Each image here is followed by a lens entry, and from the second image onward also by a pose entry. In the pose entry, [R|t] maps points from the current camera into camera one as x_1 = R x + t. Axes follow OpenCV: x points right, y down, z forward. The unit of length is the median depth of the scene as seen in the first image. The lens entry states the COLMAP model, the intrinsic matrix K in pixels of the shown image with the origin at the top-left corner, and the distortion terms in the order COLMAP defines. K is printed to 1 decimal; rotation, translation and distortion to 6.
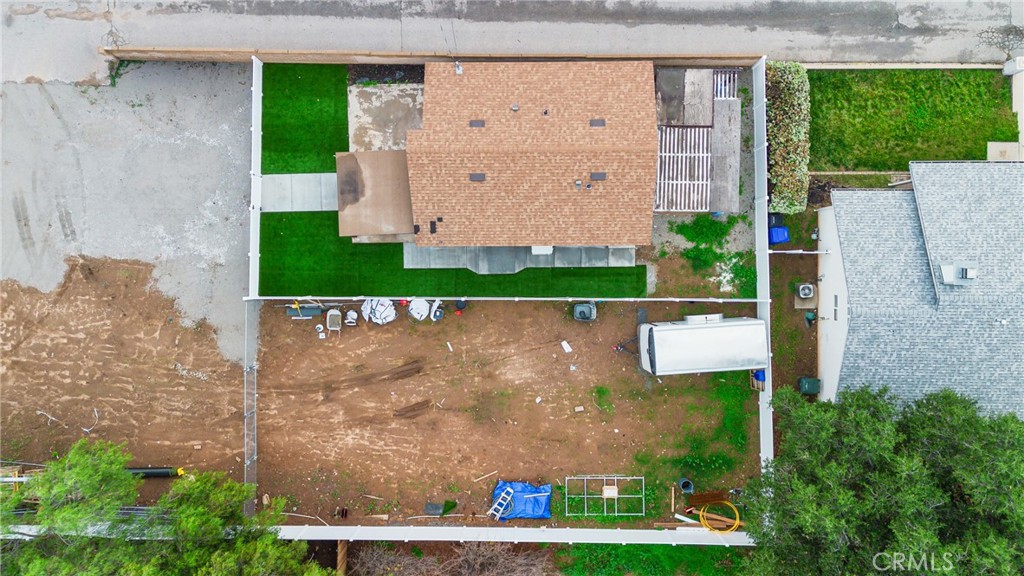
lens RADIAL K [[692.2, 0, 474.4], [0, 692.2, 267.5], [0, 0, 1]] dist [0.077244, -0.100155]
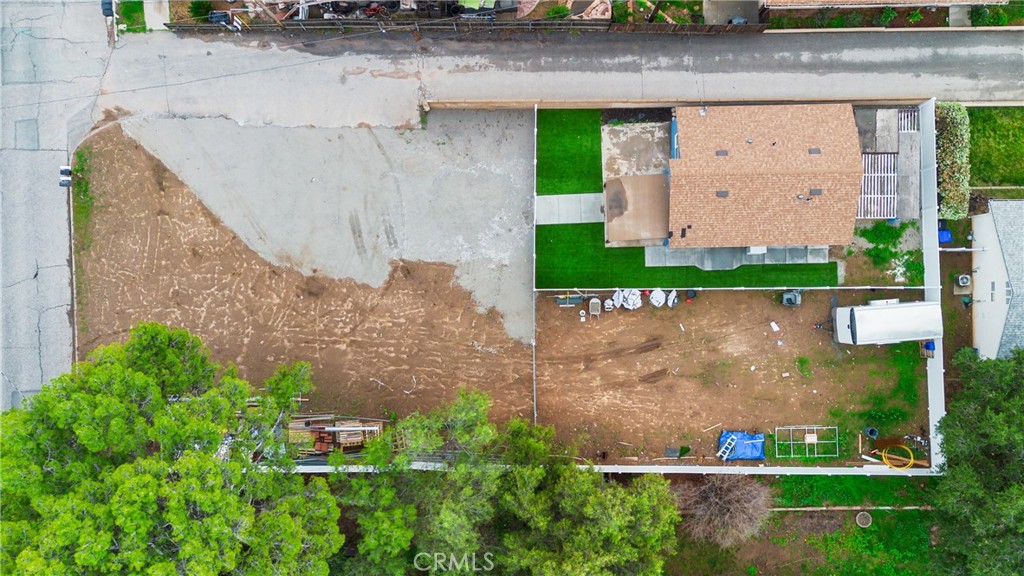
lens RADIAL K [[690.2, 0, 494.9], [0, 690.2, 292.4], [0, 0, 1]] dist [0.060761, -0.052086]
pose [[0.999920, -0.010839, -0.006447, -0.374946], [0.010857, 0.999937, 0.002737, 0.042752], [0.006417, -0.002807, 0.999975, -0.286362]]
